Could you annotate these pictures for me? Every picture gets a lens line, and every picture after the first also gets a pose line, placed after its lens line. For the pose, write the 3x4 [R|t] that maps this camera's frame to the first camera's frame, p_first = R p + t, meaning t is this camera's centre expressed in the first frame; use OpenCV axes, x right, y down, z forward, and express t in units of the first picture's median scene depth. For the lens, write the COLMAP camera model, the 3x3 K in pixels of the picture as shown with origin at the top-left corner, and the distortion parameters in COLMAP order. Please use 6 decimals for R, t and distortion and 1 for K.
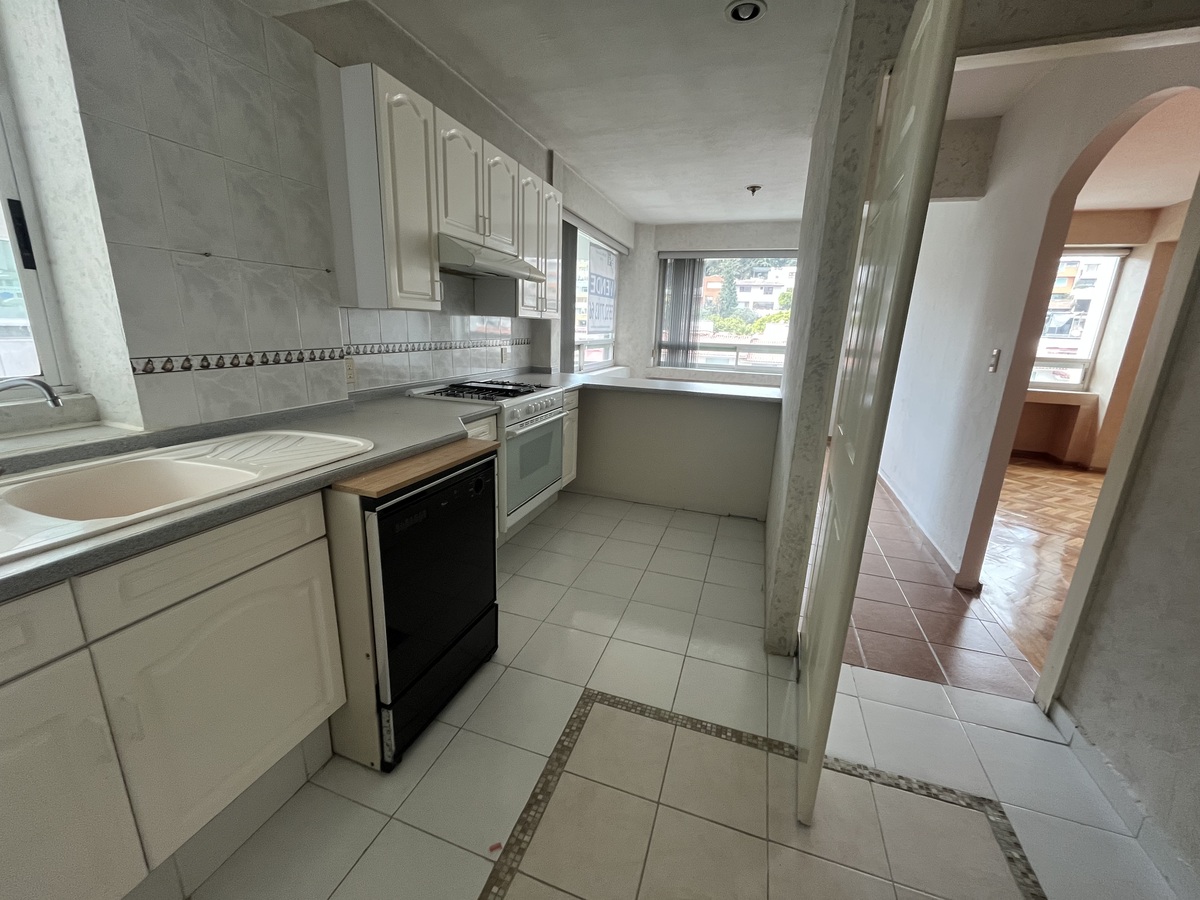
lens RADIAL K [[483.5, 0, 598.3], [0, 483.5, 449.3], [0, 0, 1]] dist [-0.003240, 0.000208]
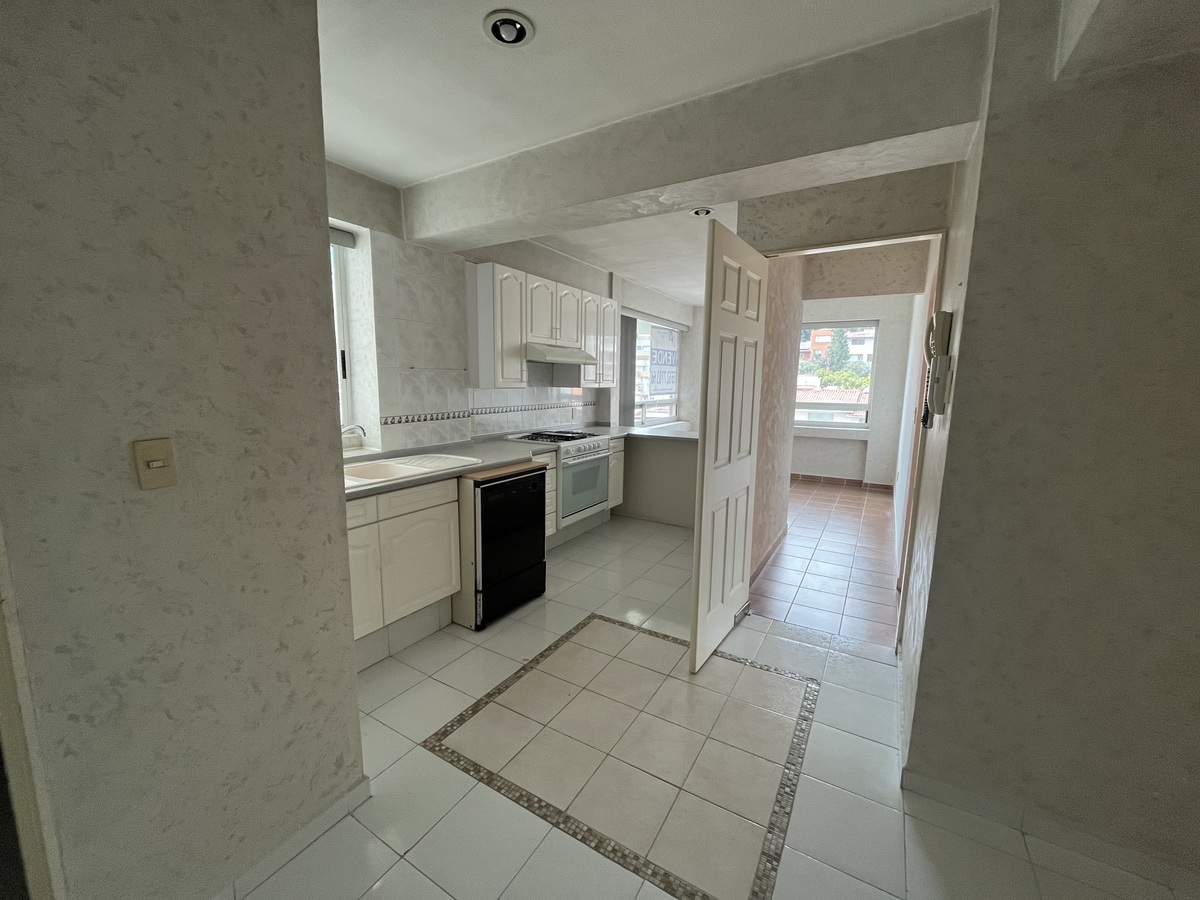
lens RADIAL K [[483.5, 0, 598.8], [0, 483.5, 449.6], [0, 0, 1]] dist [-0.003240, 0.000208]
pose [[0.977018, 0.007507, -0.213026, 0.279003], [-0.031548, 0.993466, -0.109682, 0.098811], [0.210811, 0.113882, 0.970871, -0.540913]]
